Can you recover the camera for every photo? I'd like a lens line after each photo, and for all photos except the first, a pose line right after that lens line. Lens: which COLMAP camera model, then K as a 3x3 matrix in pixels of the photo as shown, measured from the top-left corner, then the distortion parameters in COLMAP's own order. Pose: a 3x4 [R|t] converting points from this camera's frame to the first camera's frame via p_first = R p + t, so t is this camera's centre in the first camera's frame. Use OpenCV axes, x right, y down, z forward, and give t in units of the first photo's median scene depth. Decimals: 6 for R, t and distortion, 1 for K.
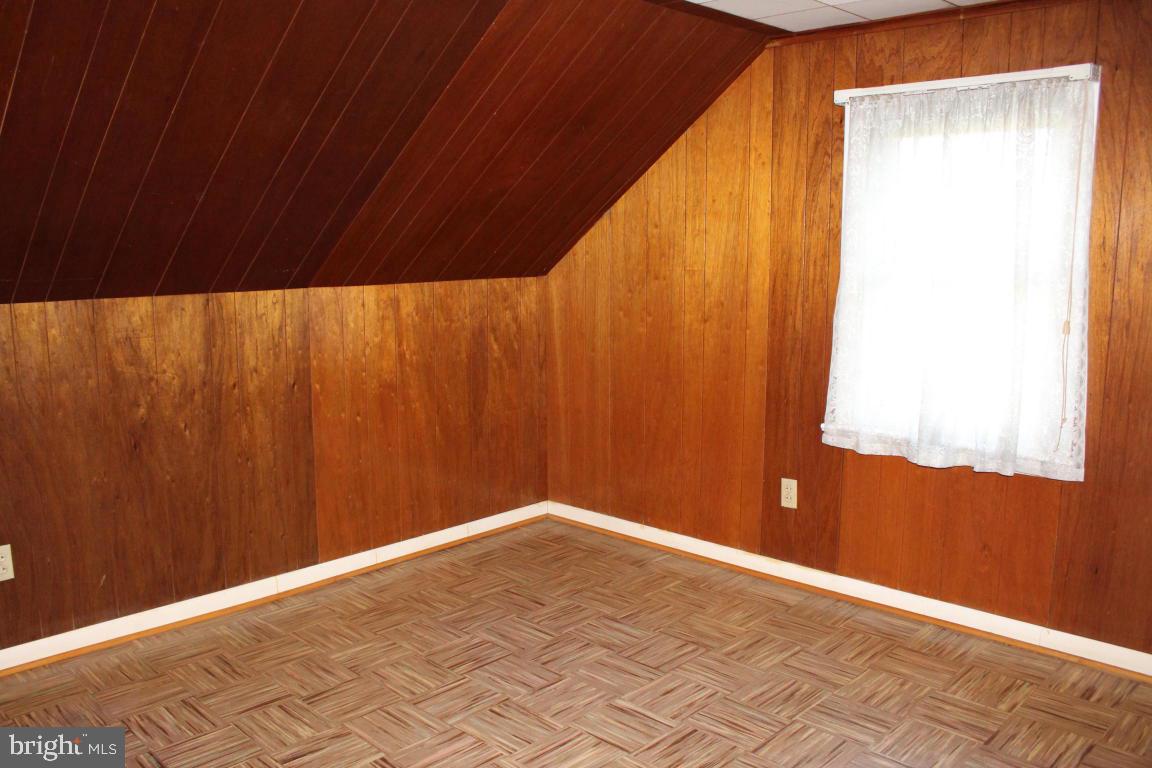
lens RADIAL K [[958.9, 0, 553.1], [0, 958.9, 397.7], [0, 0, 1]] dist [-0.162906, 0.146826]
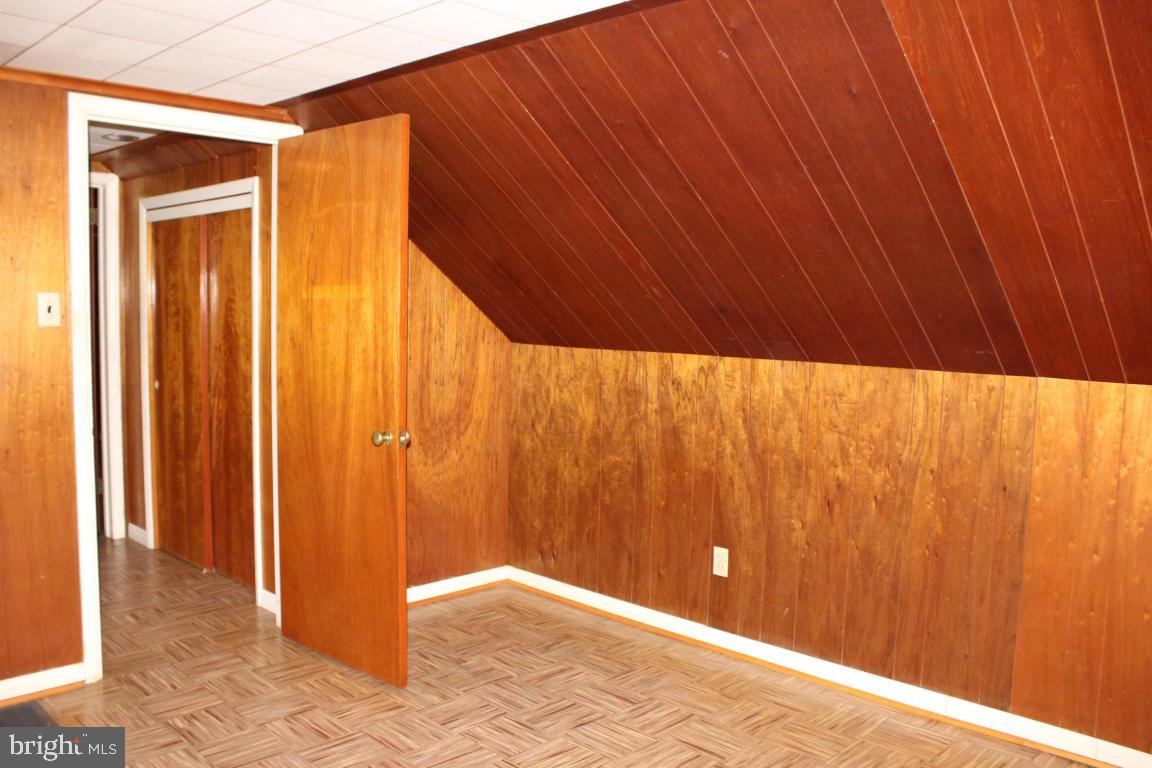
lens RADIAL K [[958.9, 0, 553.1], [0, 958.9, 397.7], [0, 0, 1]] dist [-0.162906, 0.146826]
pose [[0.006623, 0.099294, -0.995036, 0.574799], [-0.184916, 0.978018, 0.096365, -0.104960], [0.982732, 0.183360, 0.024839, 0.608959]]
